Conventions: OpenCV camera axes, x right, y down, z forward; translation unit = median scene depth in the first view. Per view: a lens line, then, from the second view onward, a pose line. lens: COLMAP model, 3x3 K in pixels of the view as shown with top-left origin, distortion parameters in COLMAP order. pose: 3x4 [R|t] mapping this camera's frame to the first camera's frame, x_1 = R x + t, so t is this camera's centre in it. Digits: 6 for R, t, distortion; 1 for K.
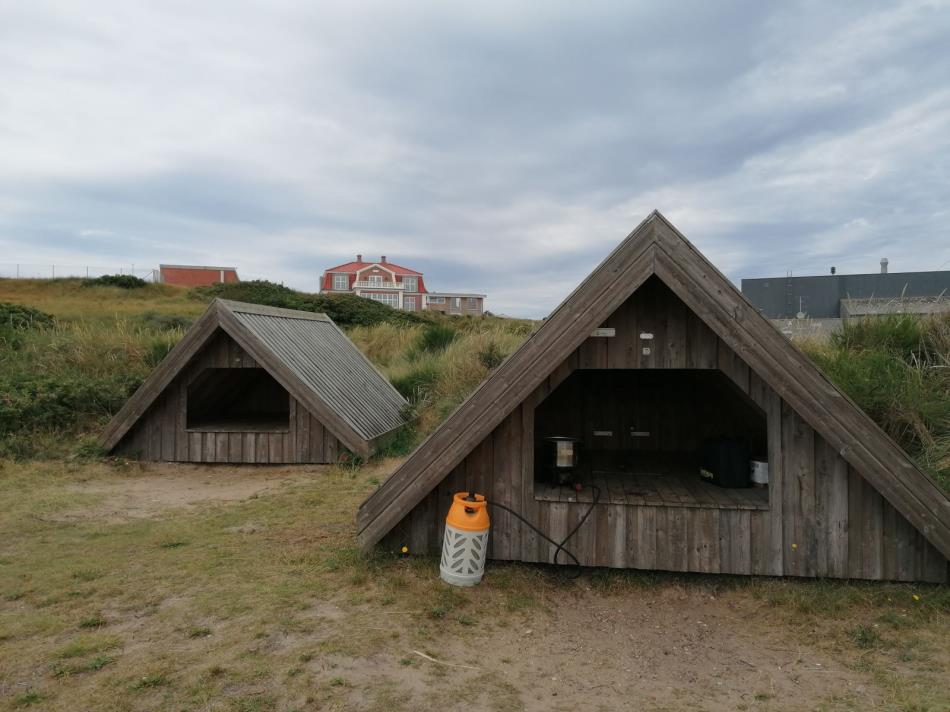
lens RADIAL K [[725.5, 0, 479.3], [0, 725.5, 351.6], [0, 0, 1]] dist [0.052947, -0.007025]
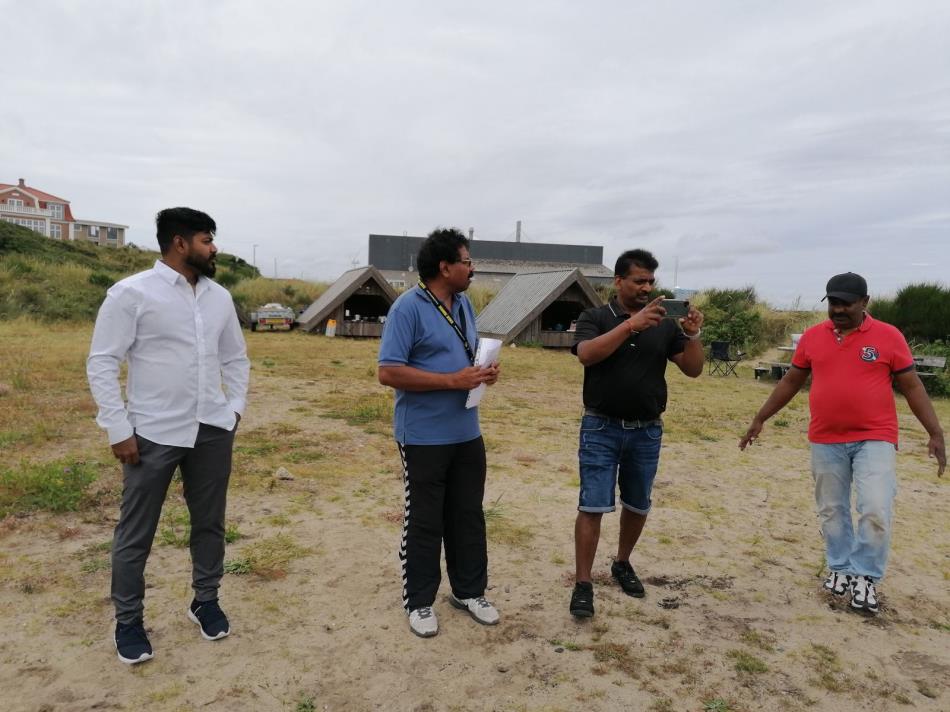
lens RADIAL K [[725.5, 0, 472.4], [0, 725.5, 354.1], [0, 0, 1]] dist [0.052947, -0.007025]
pose [[0.880261, 0.002270, 0.474483, -0.092960], [-0.043300, 0.996200, 0.075564, 0.001272], [-0.472509, -0.087061, 0.877015, -0.231239]]
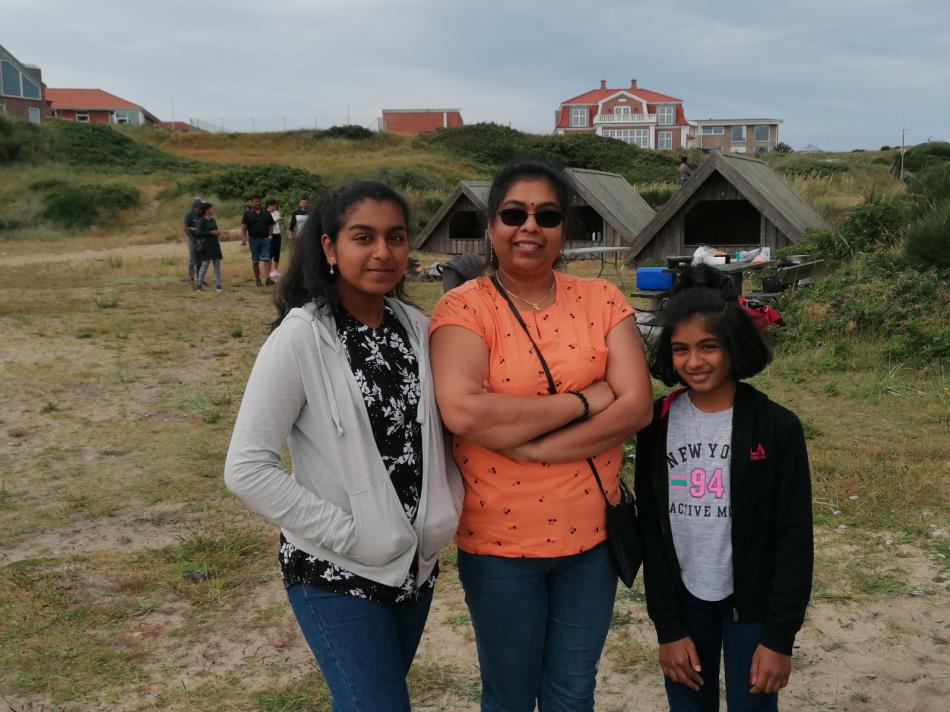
lens RADIAL K [[1112.5, 0, 477.5], [0, 1112.5, 359.5], [0, 0, 1]] dist [0.057306, 0.000000]
pose [[0.954207, 0.026148, -0.298003, 0.101601], [0.015869, 0.990345, 0.137710, 0.000469], [0.298727, -0.136133, 0.944579, -0.322185]]
